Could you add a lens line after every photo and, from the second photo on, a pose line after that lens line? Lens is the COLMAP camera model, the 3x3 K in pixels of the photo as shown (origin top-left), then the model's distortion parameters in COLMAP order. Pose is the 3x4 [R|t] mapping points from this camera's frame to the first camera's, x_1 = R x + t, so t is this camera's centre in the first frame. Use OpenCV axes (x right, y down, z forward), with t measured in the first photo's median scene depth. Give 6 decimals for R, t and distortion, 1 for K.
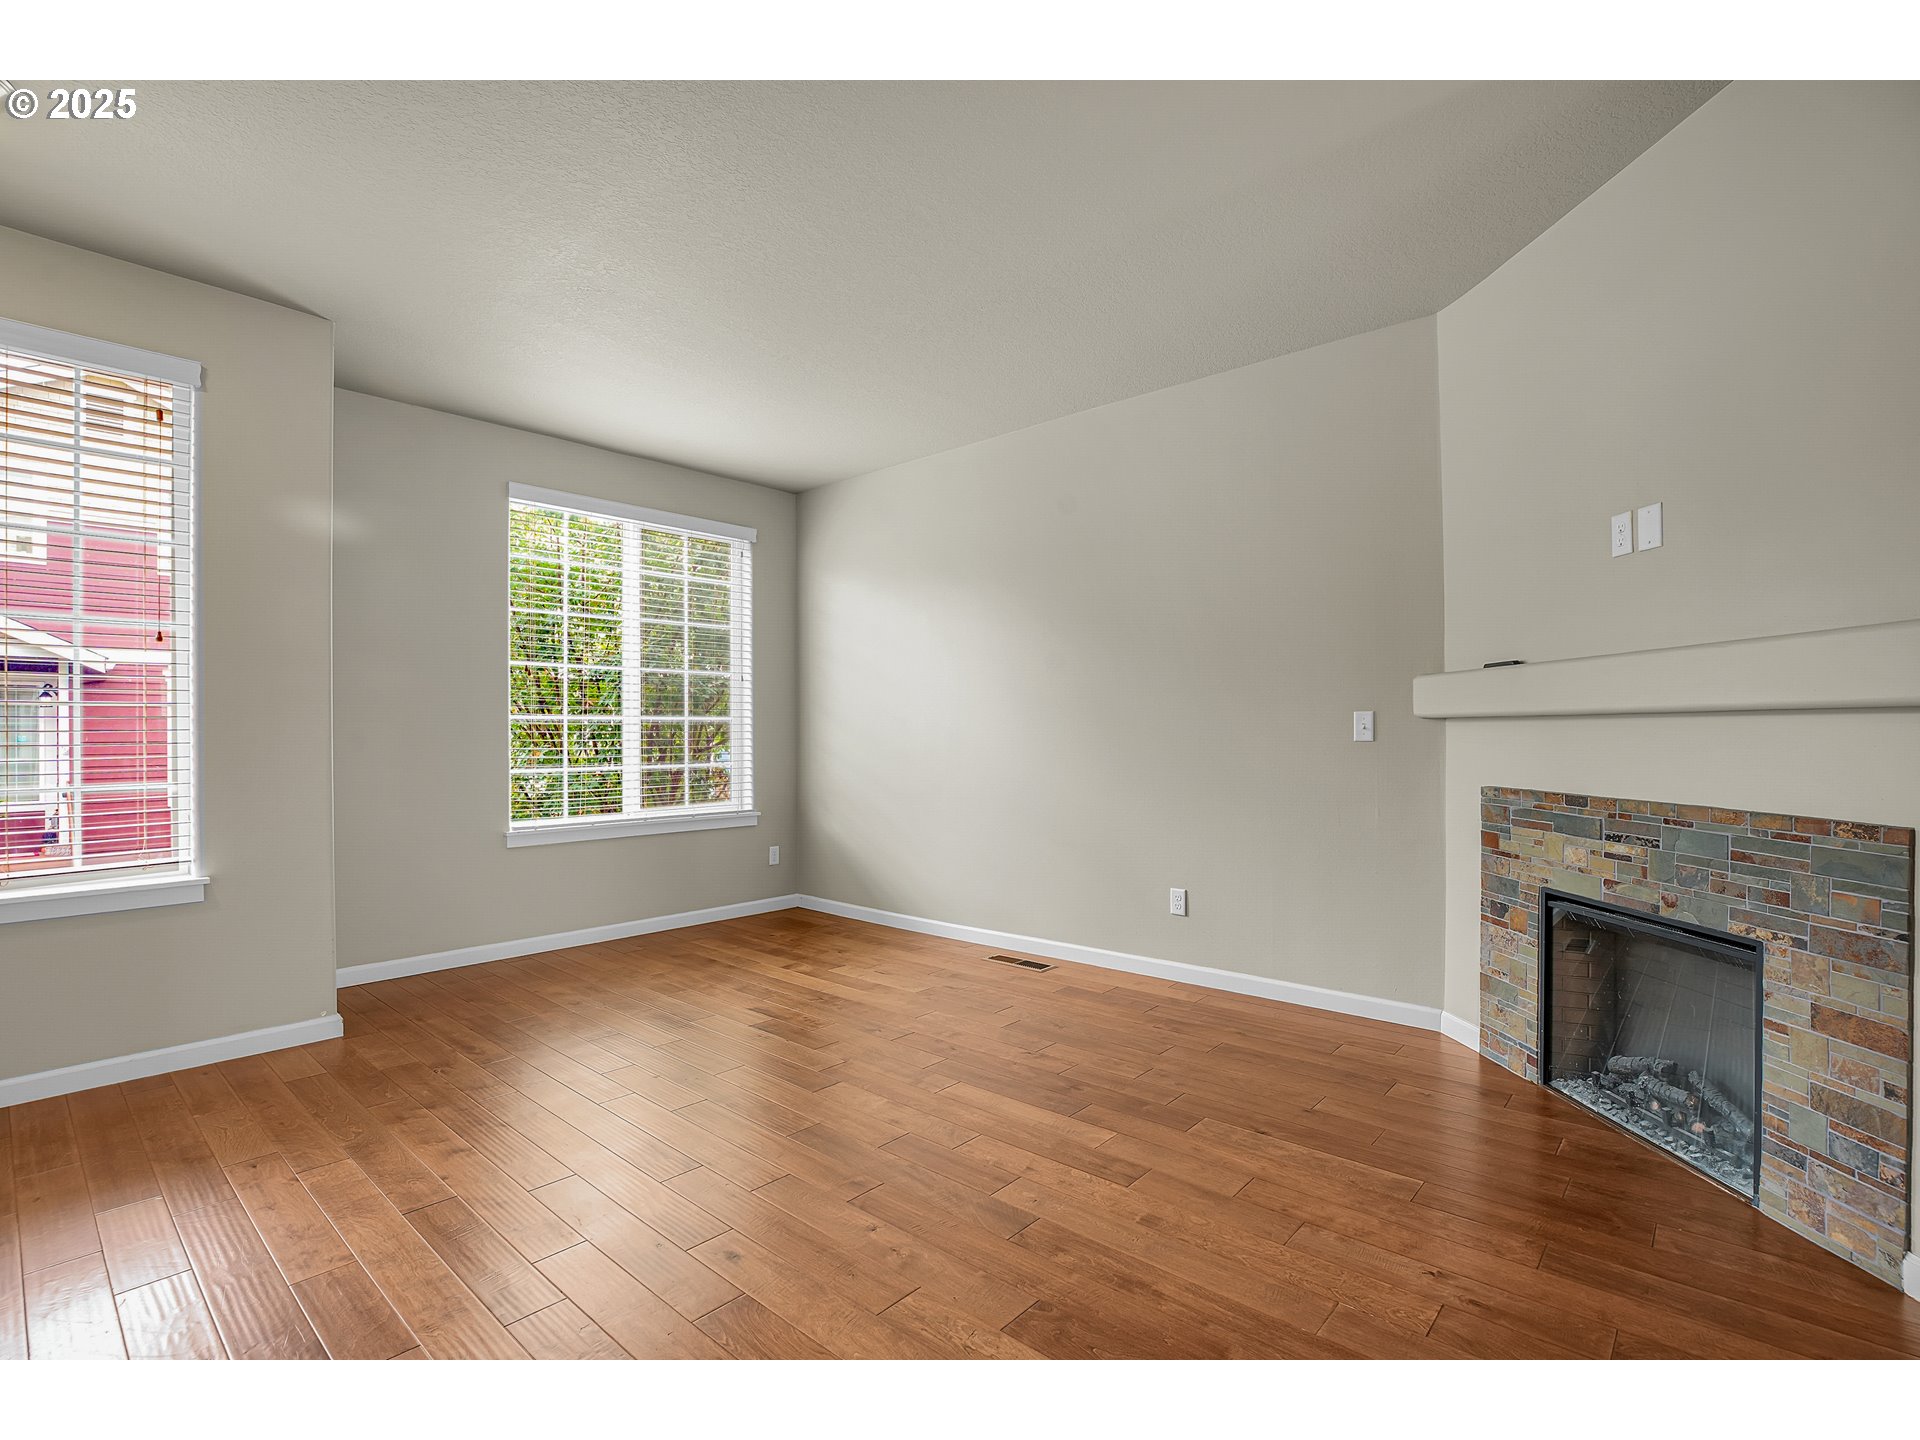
lens RADIAL K [[926.5, 0, 962.9], [0, 926.5, 726.4], [0, 0, 1]] dist [-0.051637, 0.015071]
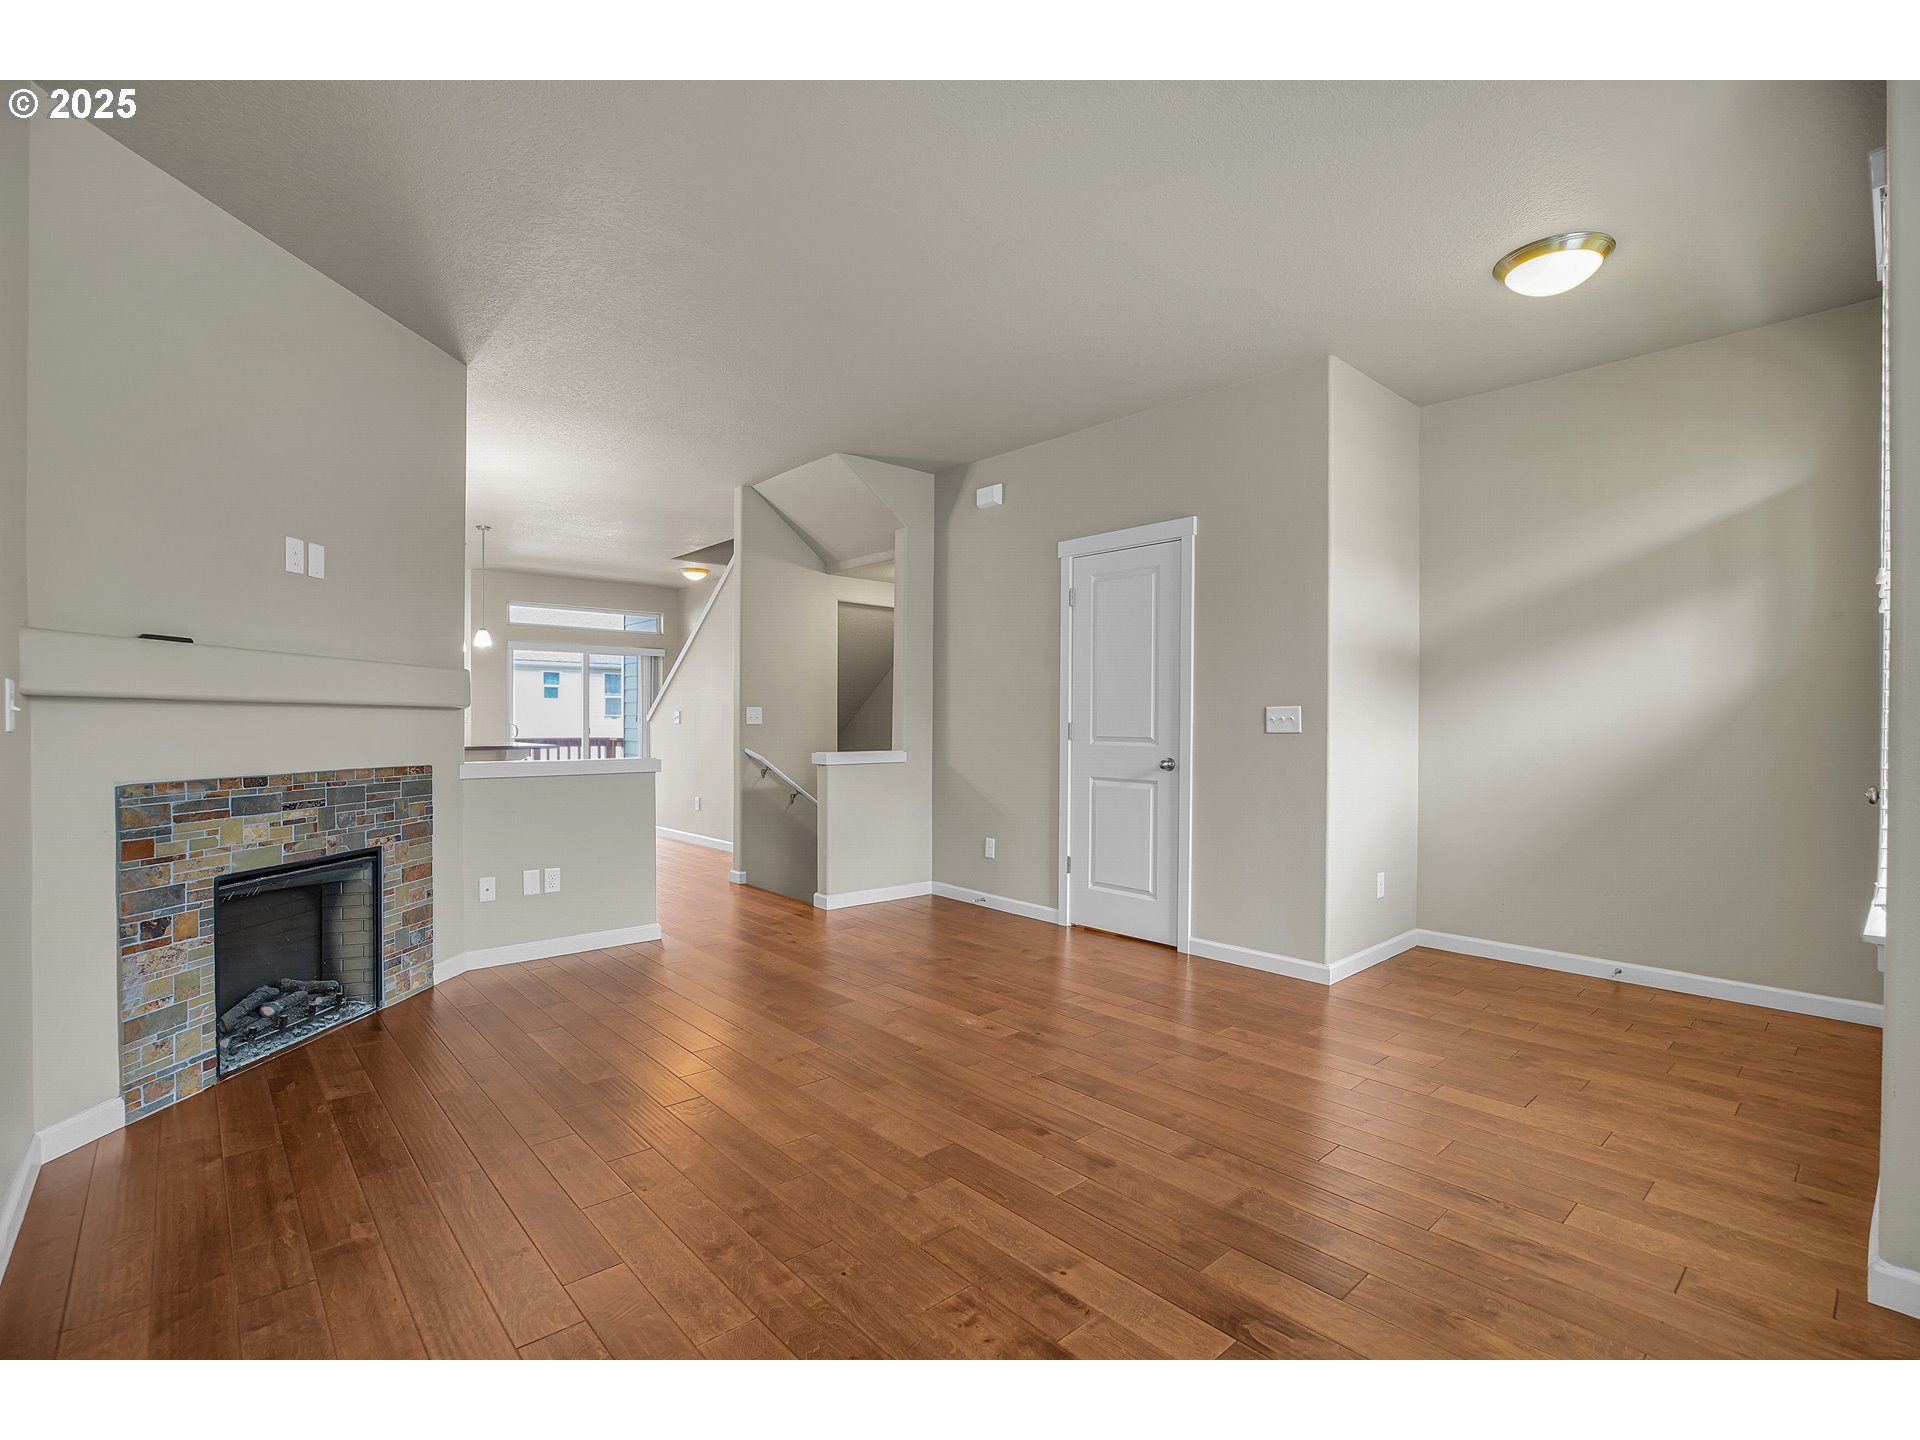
lens RADIAL K [[926.5, 0, 962.9], [0, 926.5, 726.4], [0, 0, 1]] dist [-0.051637, 0.015071]
pose [[-0.993230, 0.000415, 0.116164, -0.252674], [0.000329, 1.000000, -0.000760, 0.015370], [-0.116164, -0.000717, -0.993230, 1.751184]]
